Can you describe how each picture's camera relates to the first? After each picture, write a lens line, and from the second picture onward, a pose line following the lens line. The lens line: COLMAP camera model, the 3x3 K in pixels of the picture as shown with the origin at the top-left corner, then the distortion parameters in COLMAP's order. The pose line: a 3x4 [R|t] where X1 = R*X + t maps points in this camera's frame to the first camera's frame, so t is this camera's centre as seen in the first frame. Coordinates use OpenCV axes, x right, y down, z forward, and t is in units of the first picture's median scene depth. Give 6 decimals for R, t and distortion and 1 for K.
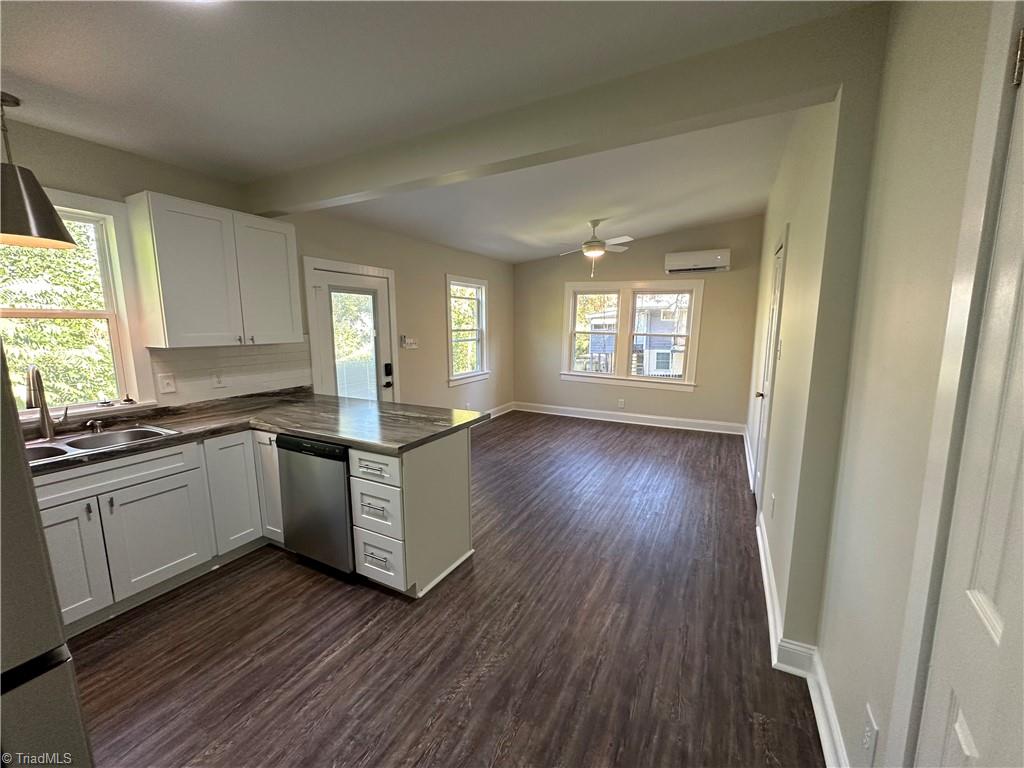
lens RADIAL K [[406.8, 0, 512.0], [0, 406.8, 384.0], [0, 0, 1]] dist [-0.000560, -0.000005]
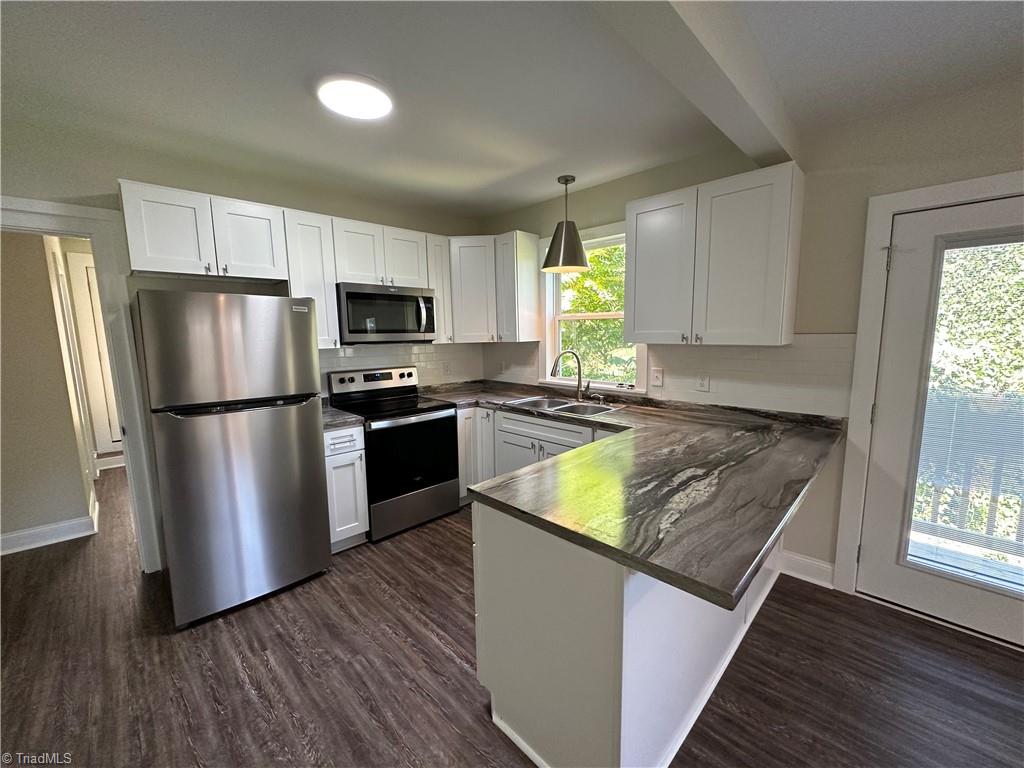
lens RADIAL K [[406.8, 0, 512.0], [0, 406.8, 384.0], [0, 0, 1]] dist [-0.000560, -0.000005]
pose [[-0.288870, 0.134725, -0.947842, 0.388075], [-0.121407, 0.976901, 0.175856, -0.174967], [0.949639, 0.165874, -0.265841, 1.292414]]
